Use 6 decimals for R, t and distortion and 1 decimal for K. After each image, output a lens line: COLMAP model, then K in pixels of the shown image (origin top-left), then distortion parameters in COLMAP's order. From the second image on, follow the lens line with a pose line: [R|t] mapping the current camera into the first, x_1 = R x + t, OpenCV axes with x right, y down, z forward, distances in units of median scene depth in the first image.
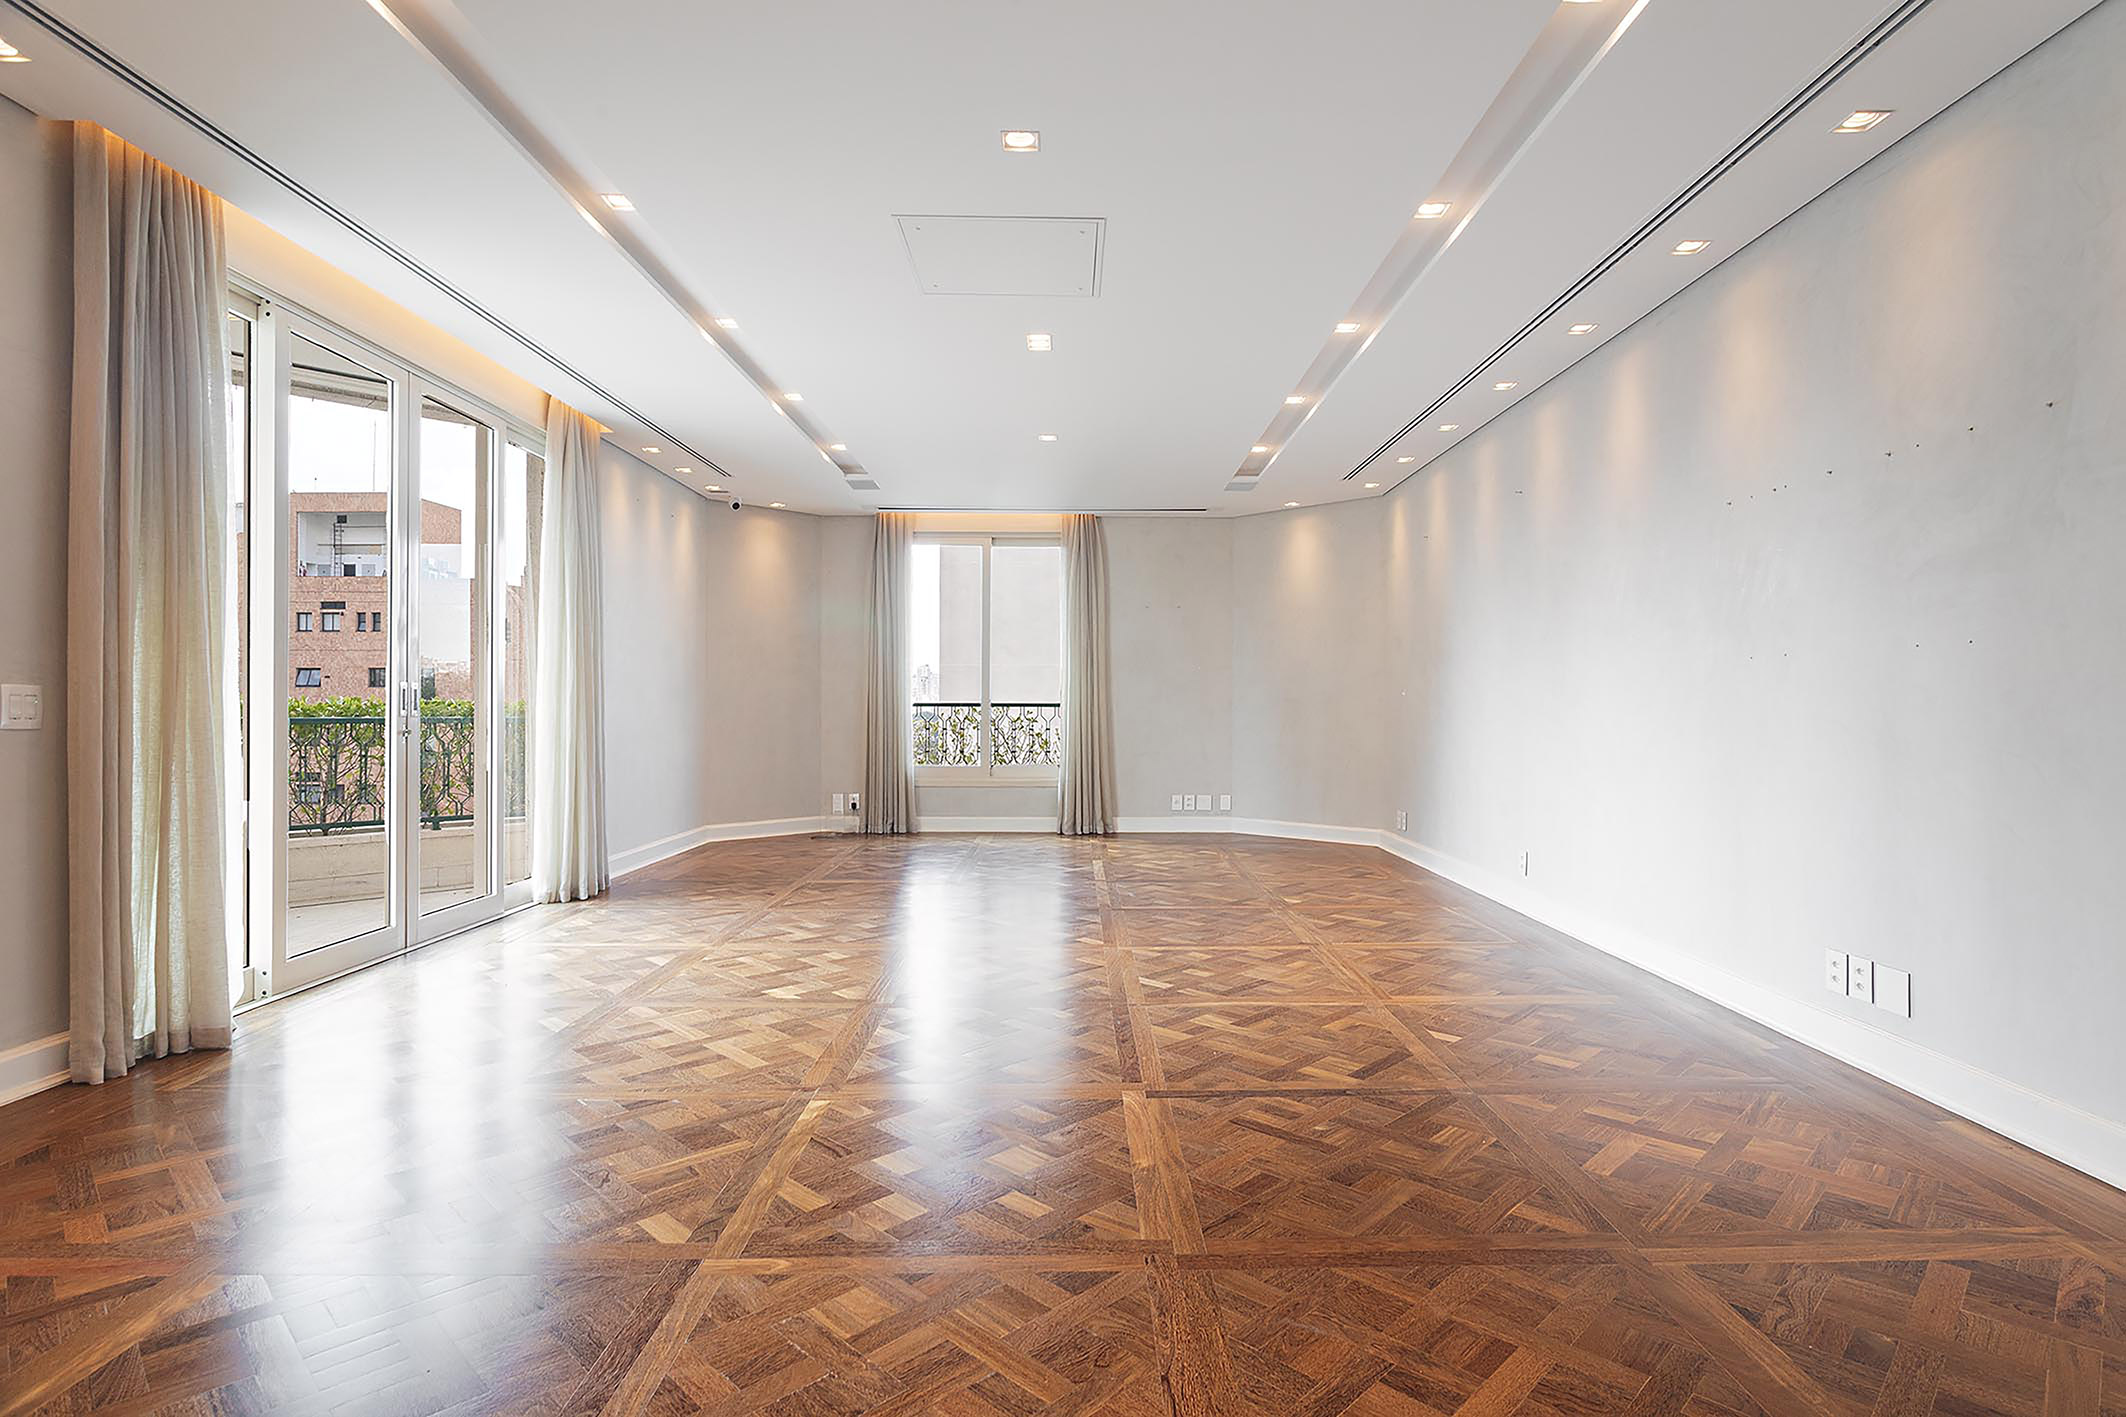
lens RADIAL K [[1105.2, 0, 1067.4], [0, 1105.2, 701.8], [0, 0, 1]] dist [-0.001753, -0.000131]
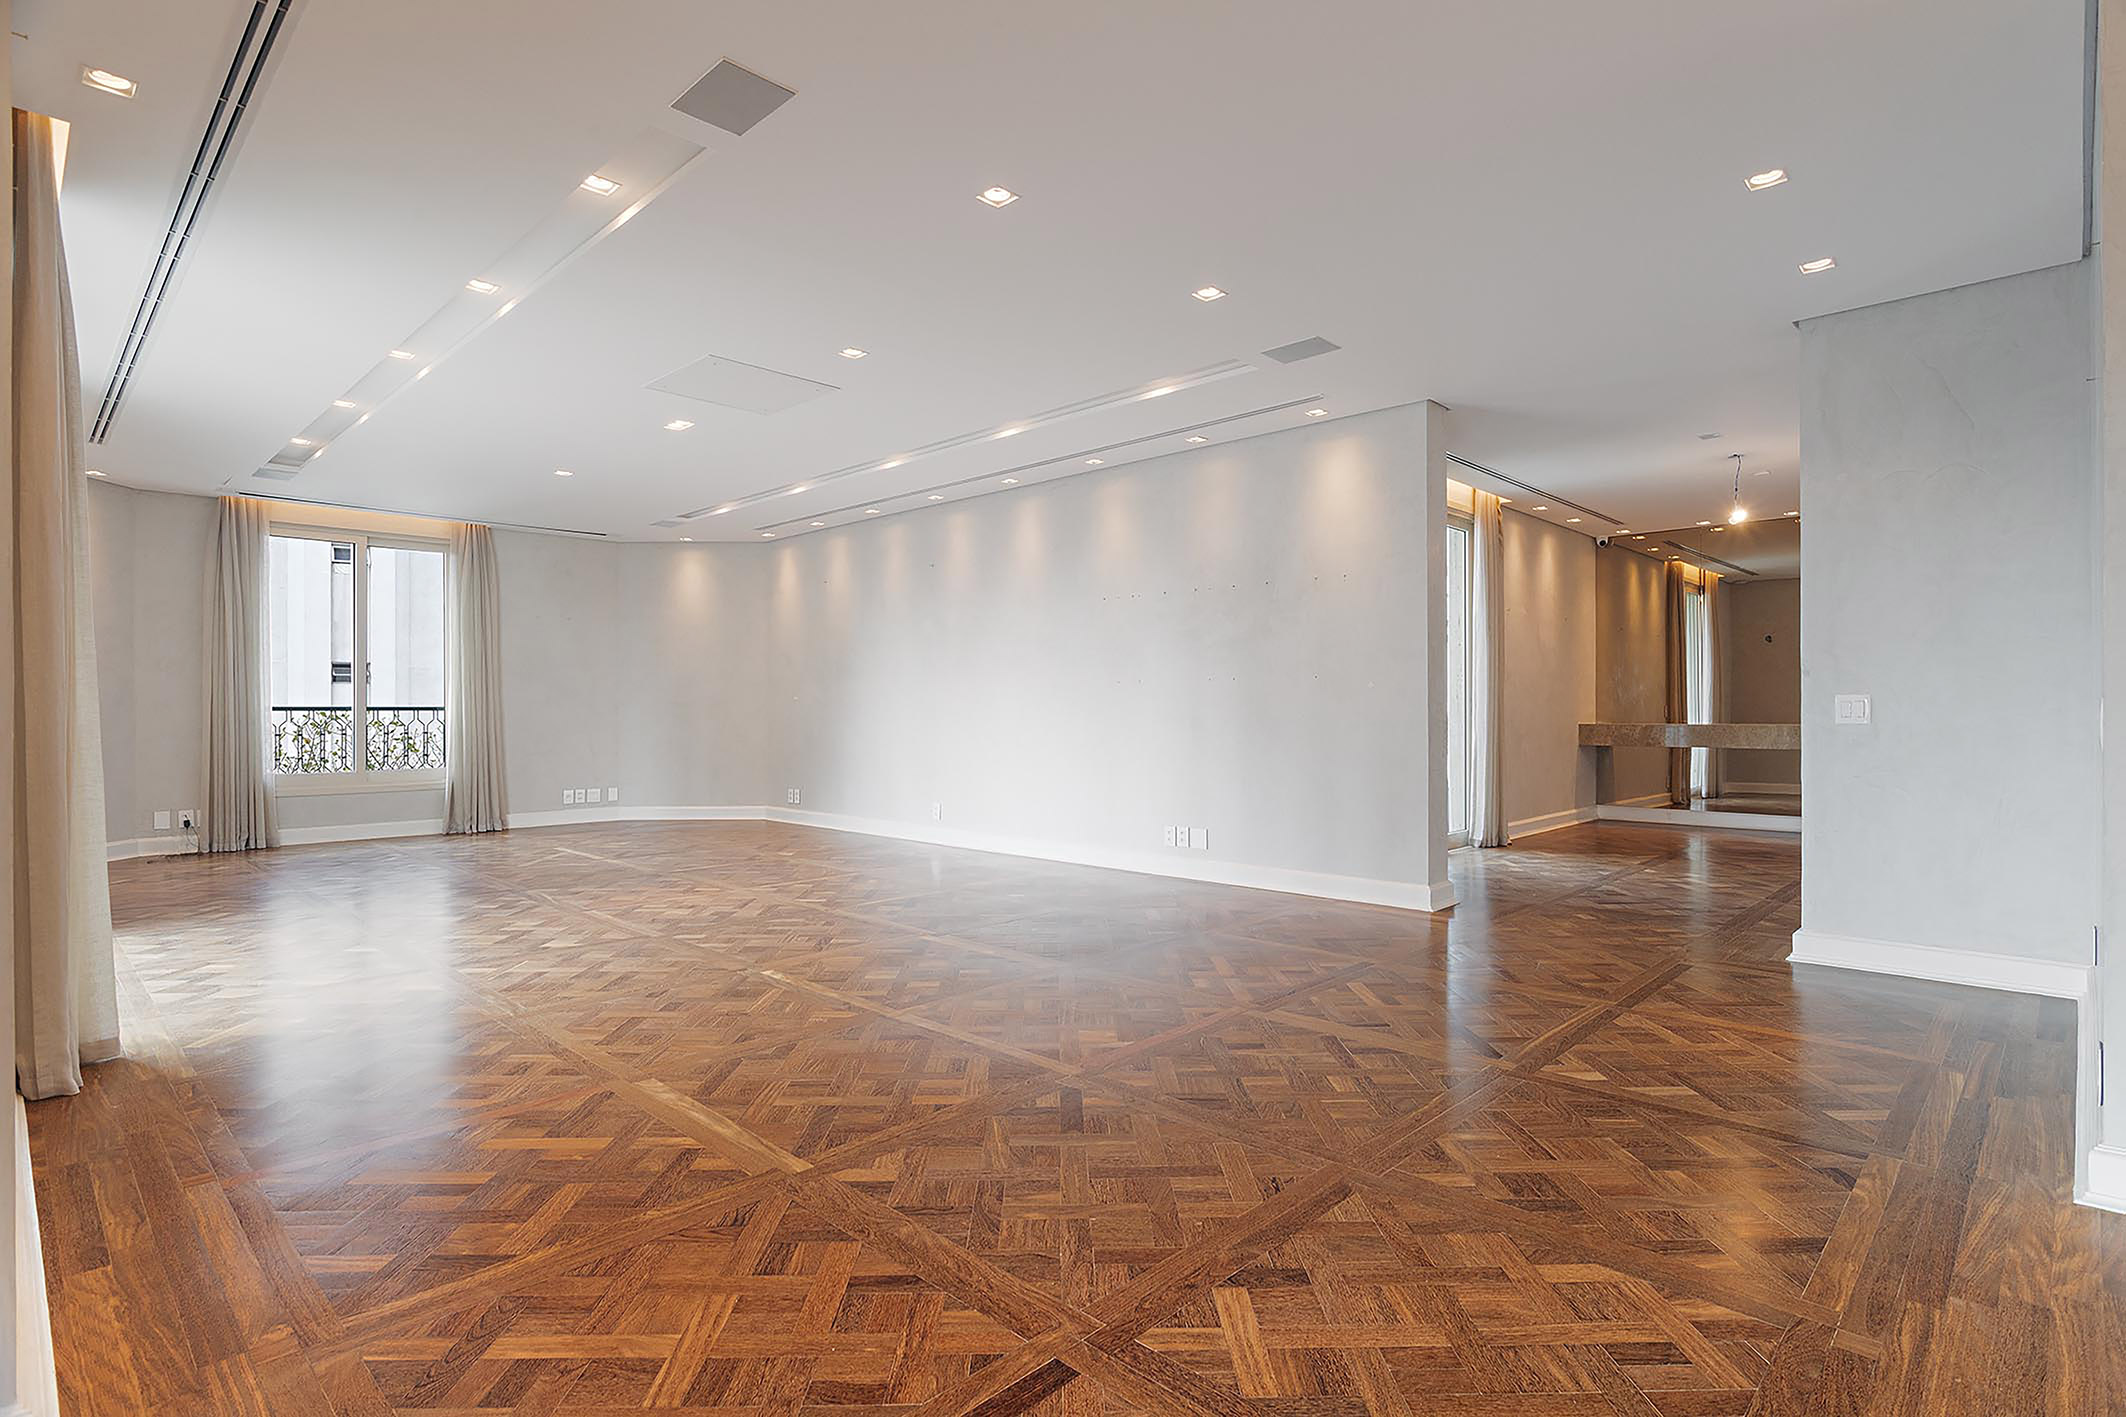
lens RADIAL K [[1061.0, 0, 1063.0], [0, 1061.0, 708.5], [0, 0, 1]] dist [-0.001947, 0.000716]
pose [[0.718245, -0.005188, 0.695771, -0.282090], [0.001224, 0.999980, 0.006193, -0.002568], [-0.695790, -0.003596, 0.718237, -0.098501]]
